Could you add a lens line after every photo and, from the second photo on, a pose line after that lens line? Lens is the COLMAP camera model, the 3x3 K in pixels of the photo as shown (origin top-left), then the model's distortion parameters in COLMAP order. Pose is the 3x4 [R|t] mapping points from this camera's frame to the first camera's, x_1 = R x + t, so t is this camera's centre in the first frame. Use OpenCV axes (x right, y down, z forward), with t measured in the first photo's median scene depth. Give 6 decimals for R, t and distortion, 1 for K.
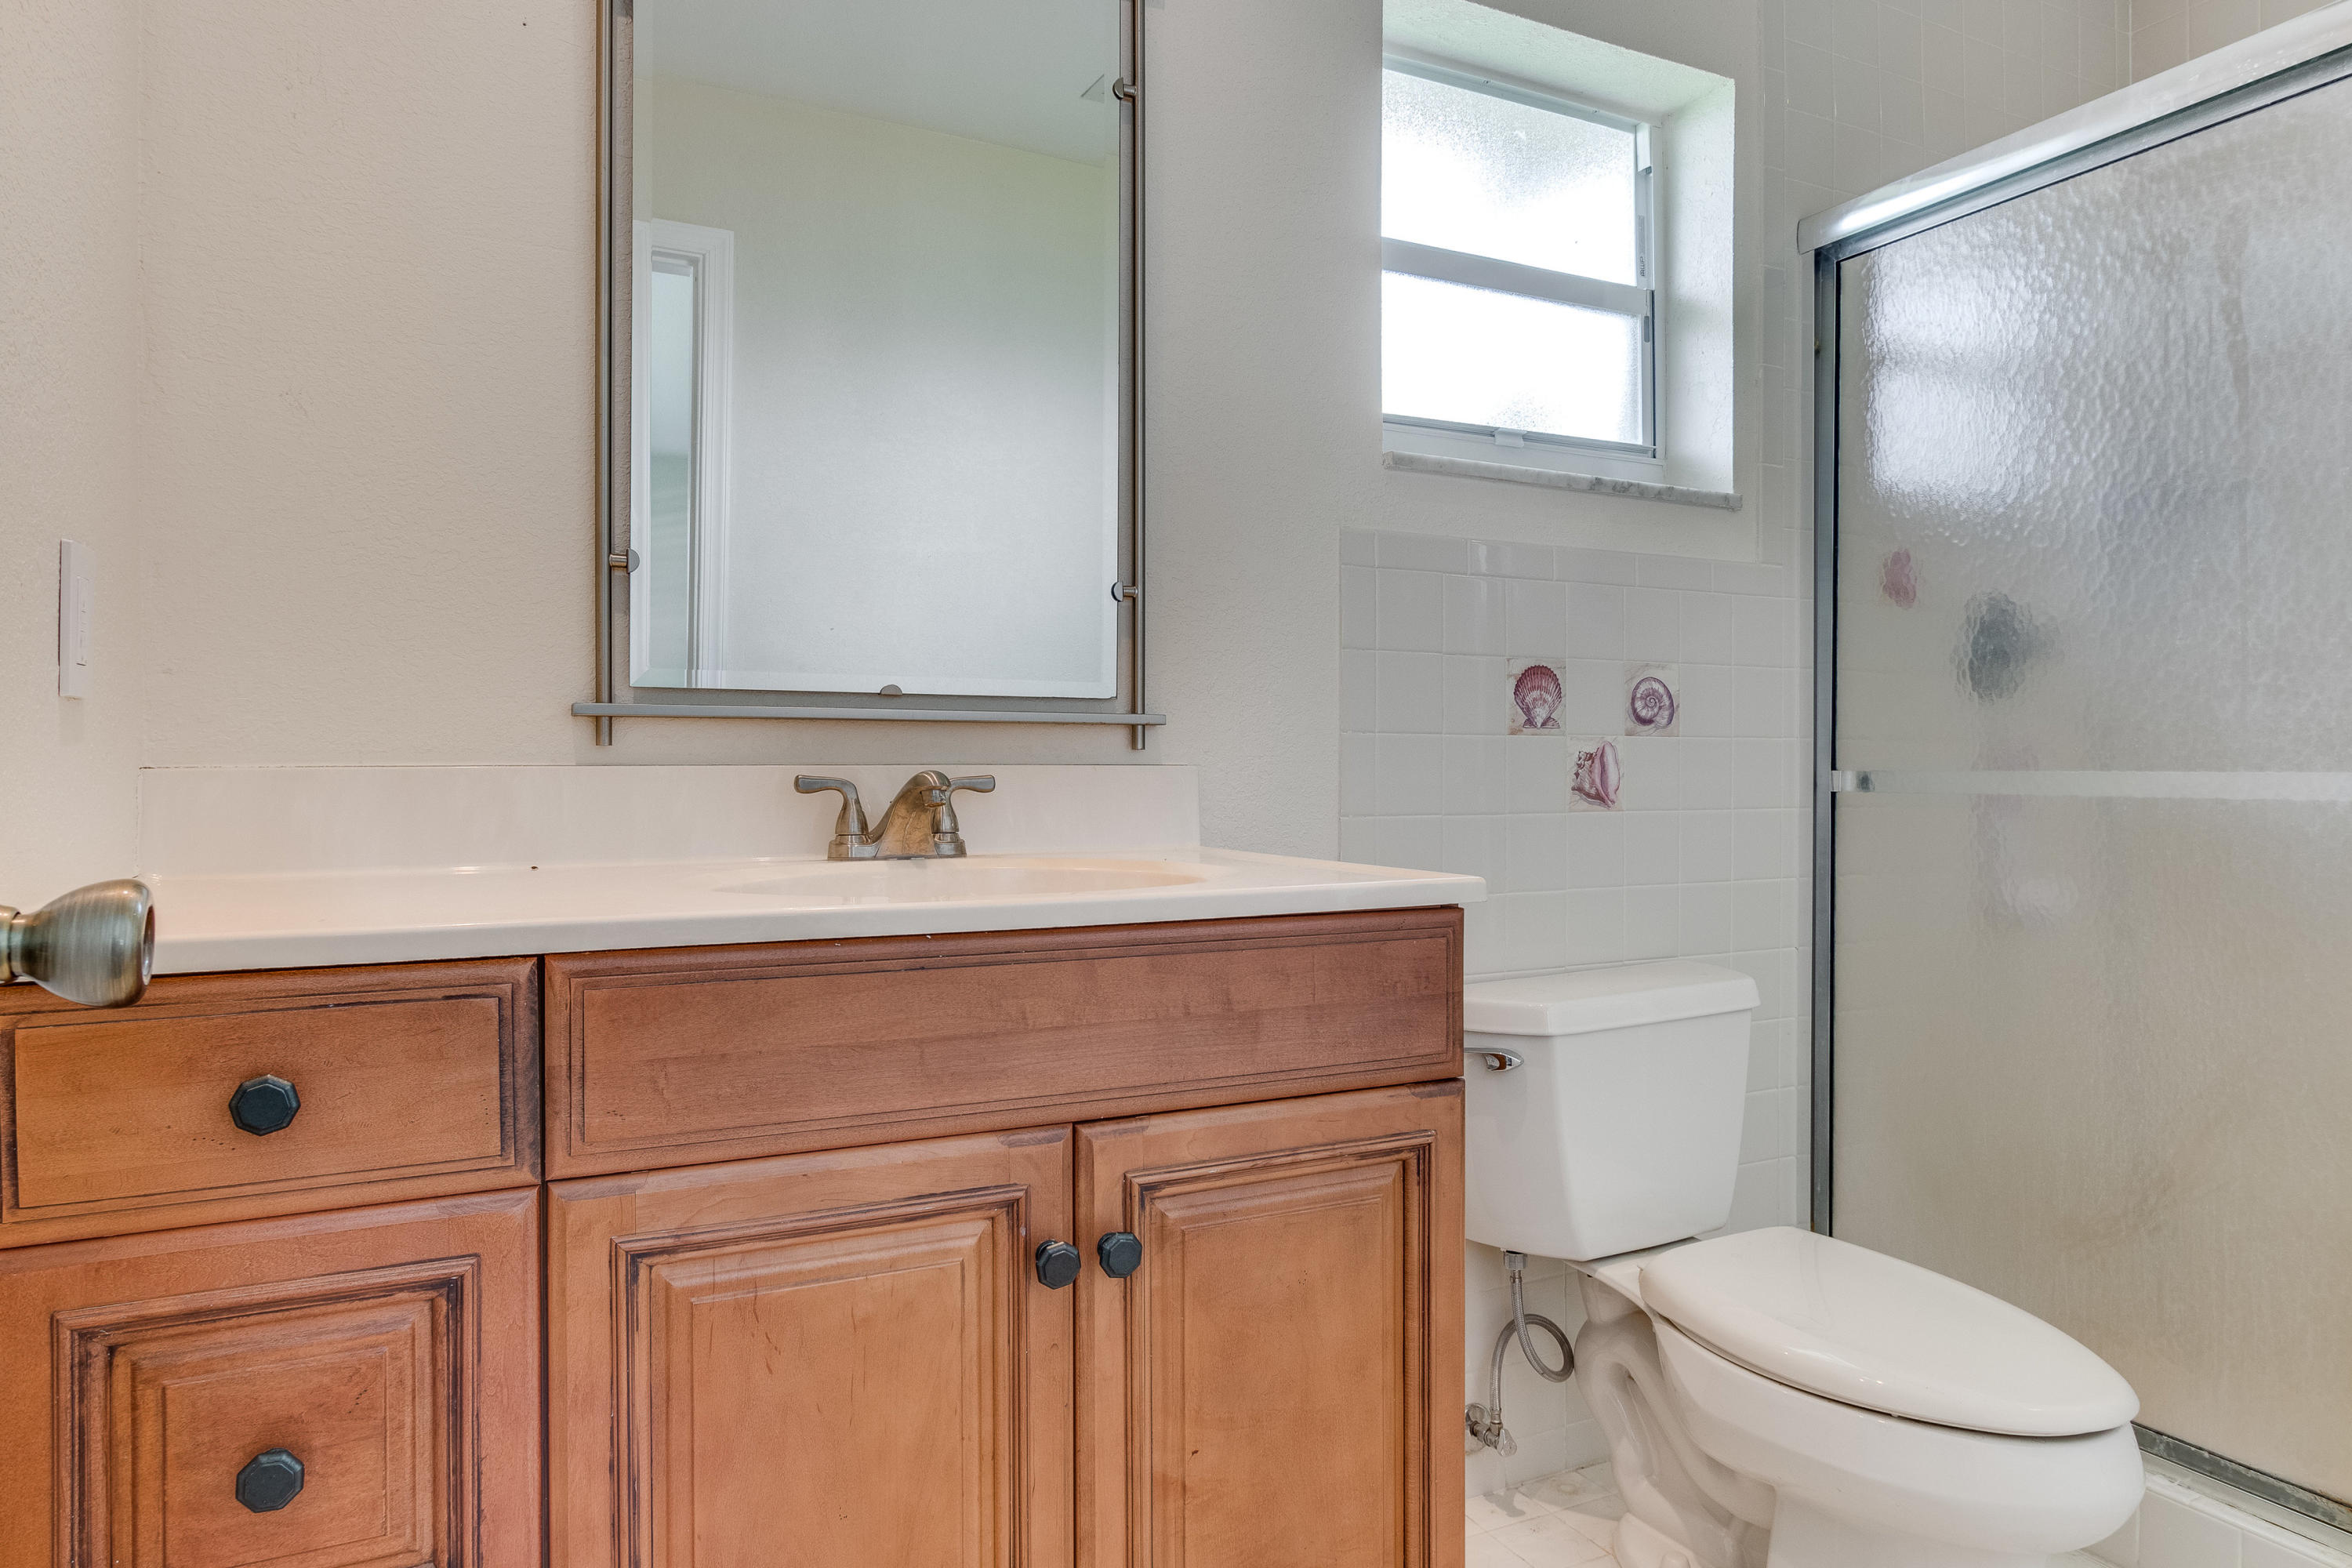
lens RADIAL K [[1469.4, 0, 1176.0], [0, 1469.4, 784.0], [0, 0, 1]] dist [-0.004717, -0.000635]
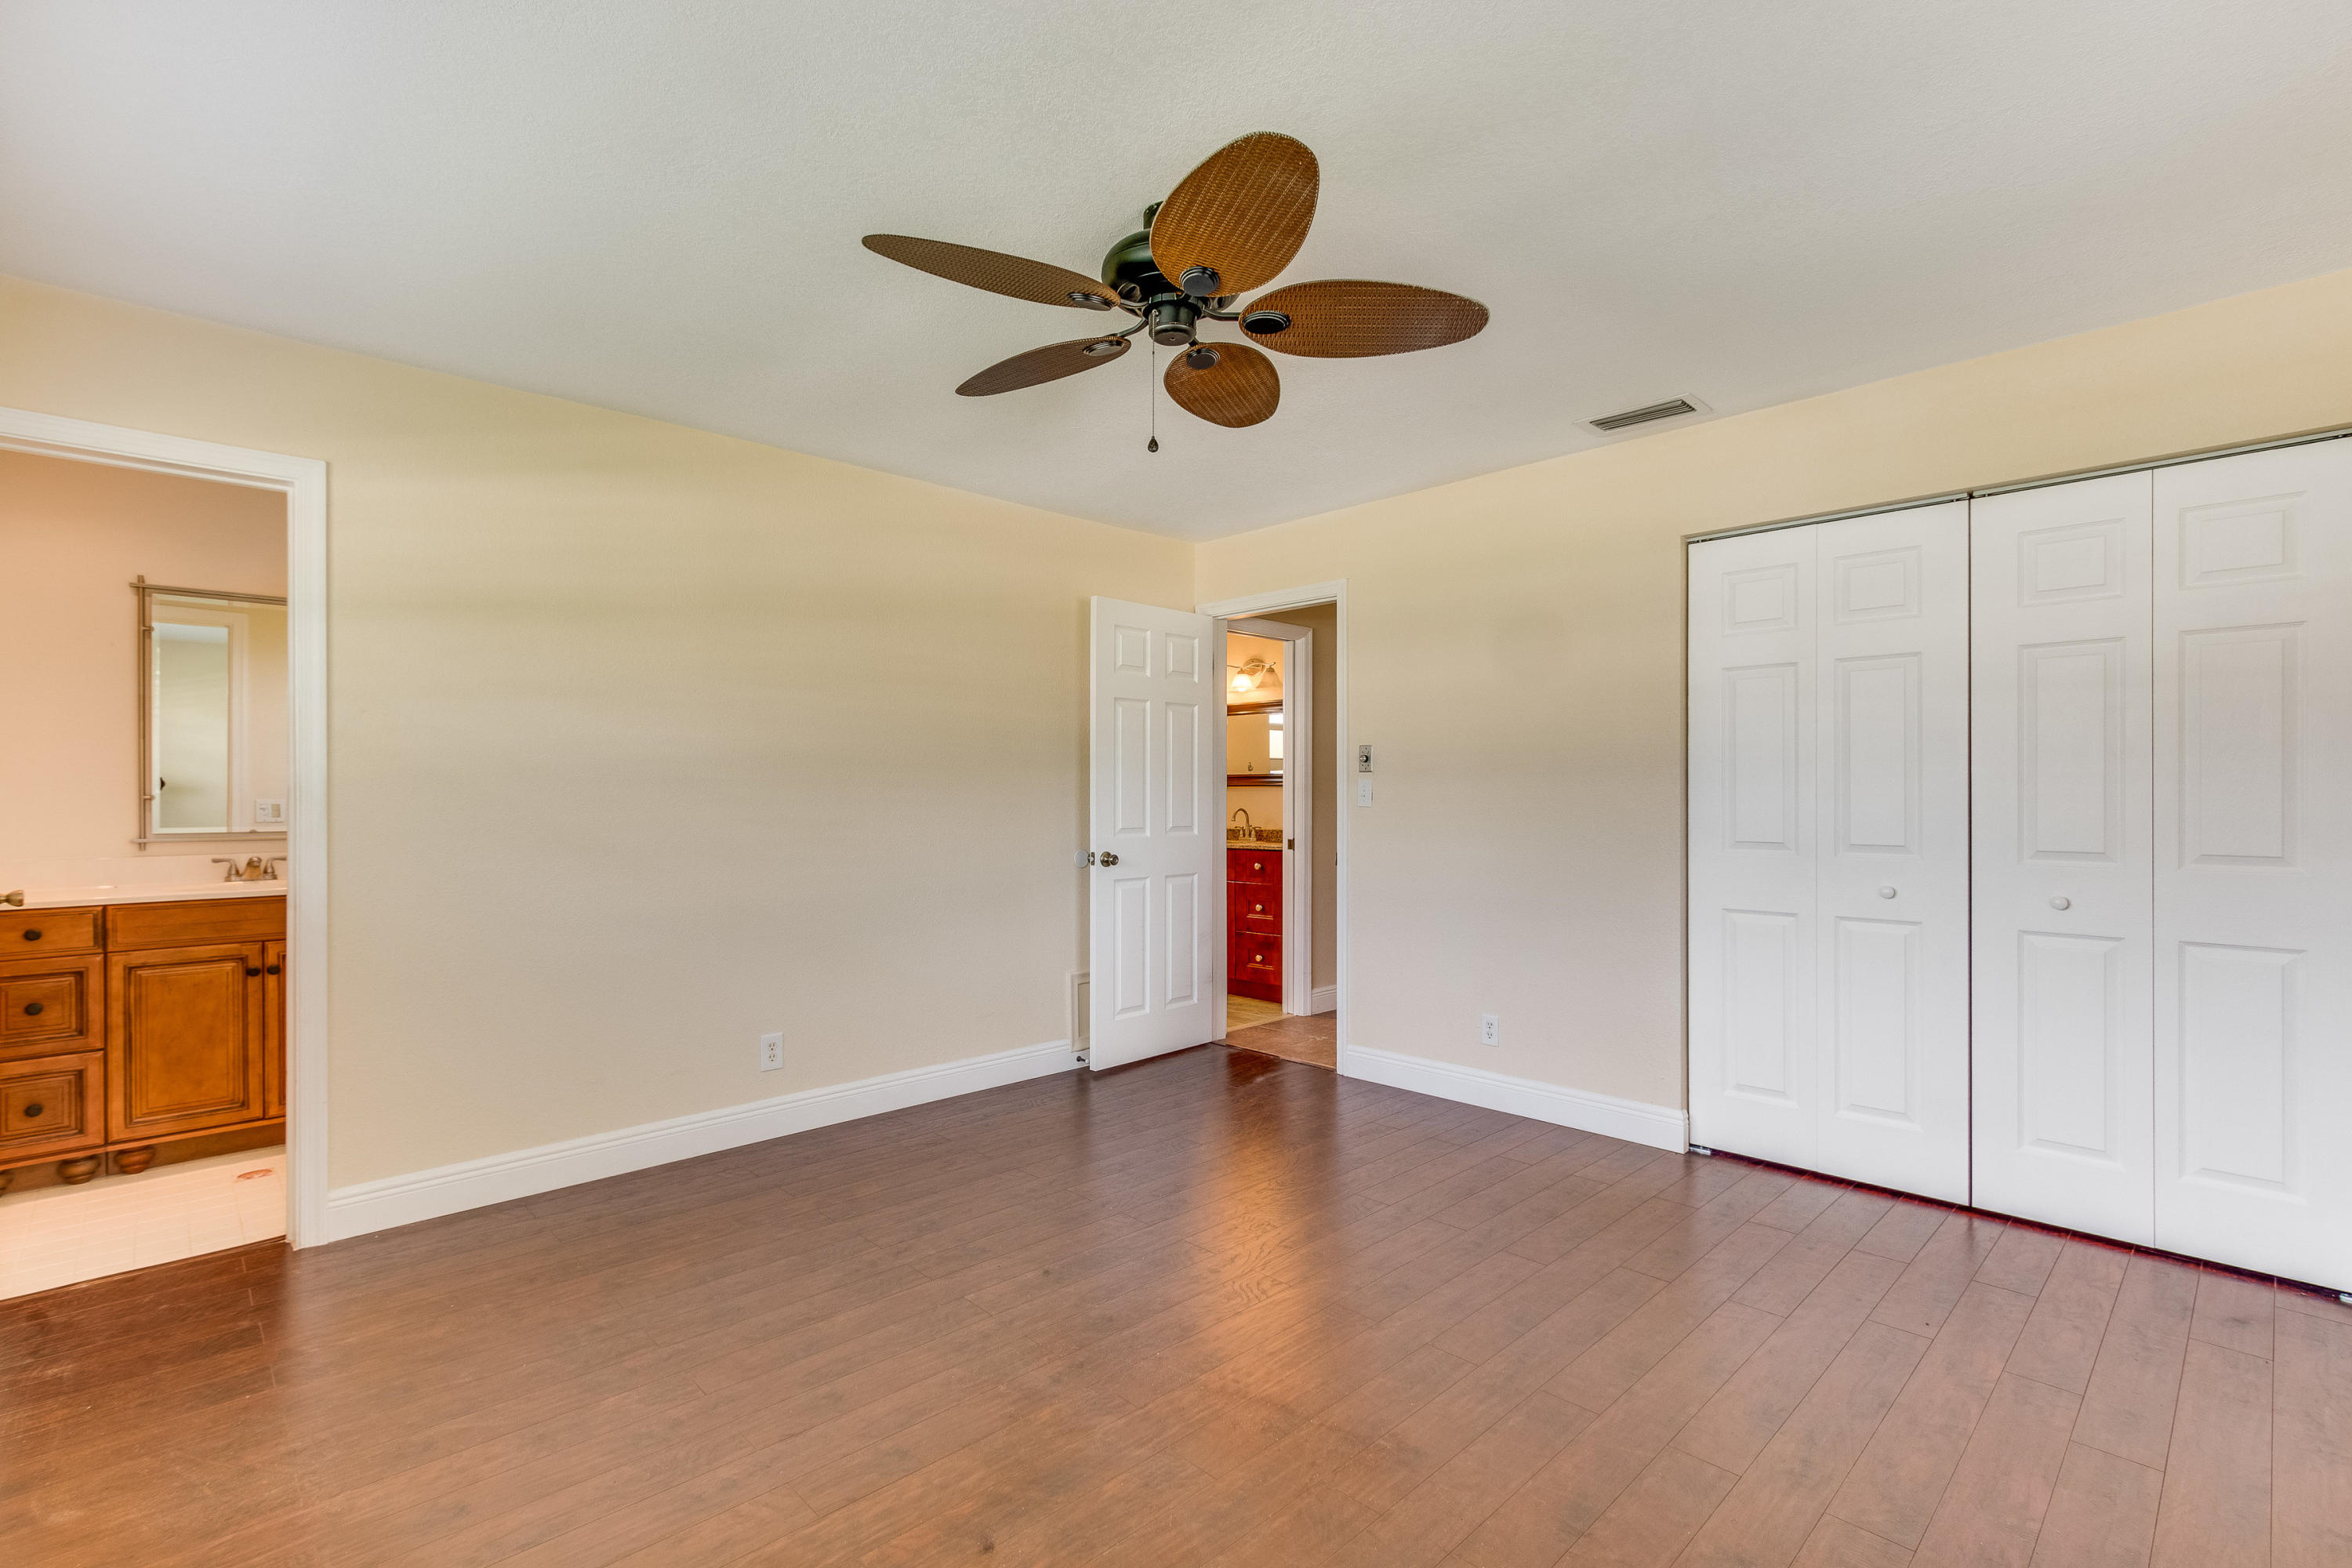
lens RADIAL K [[1067.7, 0, 1149.3], [0, 1067.7, 798.1], [0, 0, 1]] dist [-0.004571, 0.005787]
pose [[0.956069, -0.010082, 0.292969, 1.729988], [0.012415, 0.999904, -0.006105, -0.160860], [-0.292879, 0.009474, 0.956103, -3.190420]]
